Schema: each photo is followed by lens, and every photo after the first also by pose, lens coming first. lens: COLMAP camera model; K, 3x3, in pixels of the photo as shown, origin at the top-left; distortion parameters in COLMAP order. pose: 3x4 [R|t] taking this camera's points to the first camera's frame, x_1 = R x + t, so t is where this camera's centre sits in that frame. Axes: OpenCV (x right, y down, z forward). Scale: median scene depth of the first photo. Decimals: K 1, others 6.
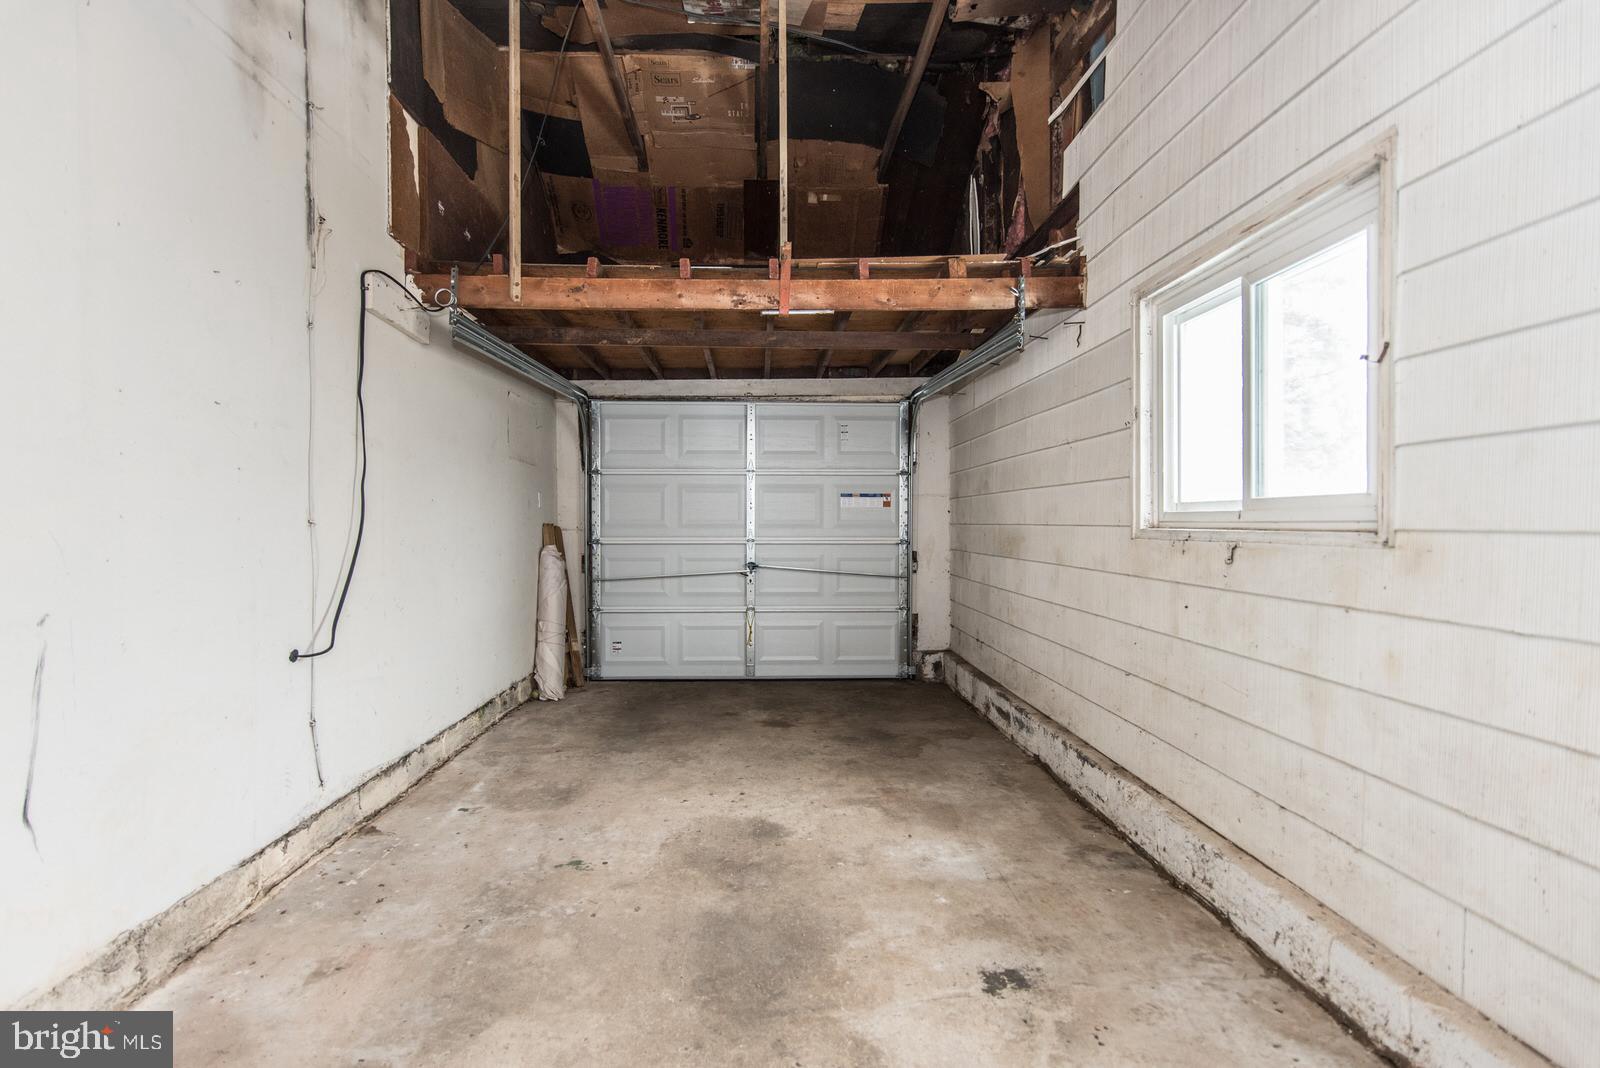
lens RADIAL K [[754.0, 0, 801.5], [0, 754.0, 523.8], [0, 0, 1]] dist [0.002880, 0.004166]
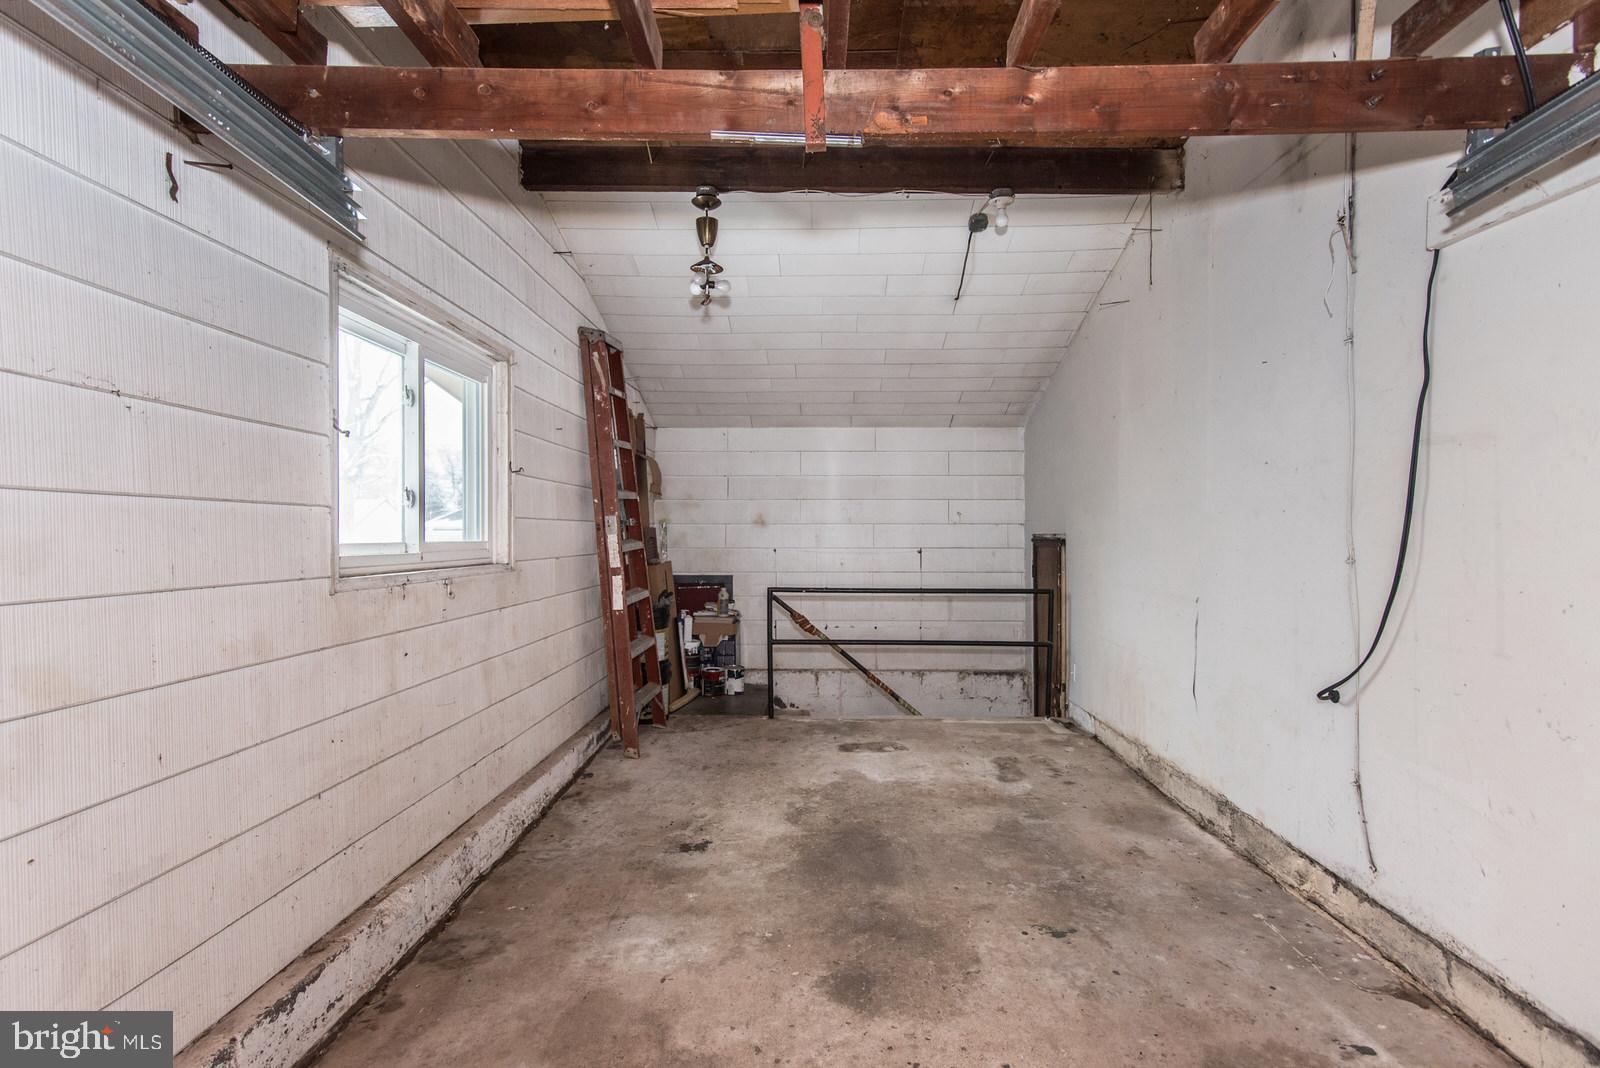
lens RADIAL K [[754.0, 0, 811.8], [0, 754.0, 537.5], [0, 0, 1]] dist [0.002880, 0.004166]
pose [[-0.997800, 0.008253, 0.065778, -0.069581], [0.008667, 0.999944, 0.006021, -0.041036], [-0.065725, 0.006578, -0.997816, 2.038263]]
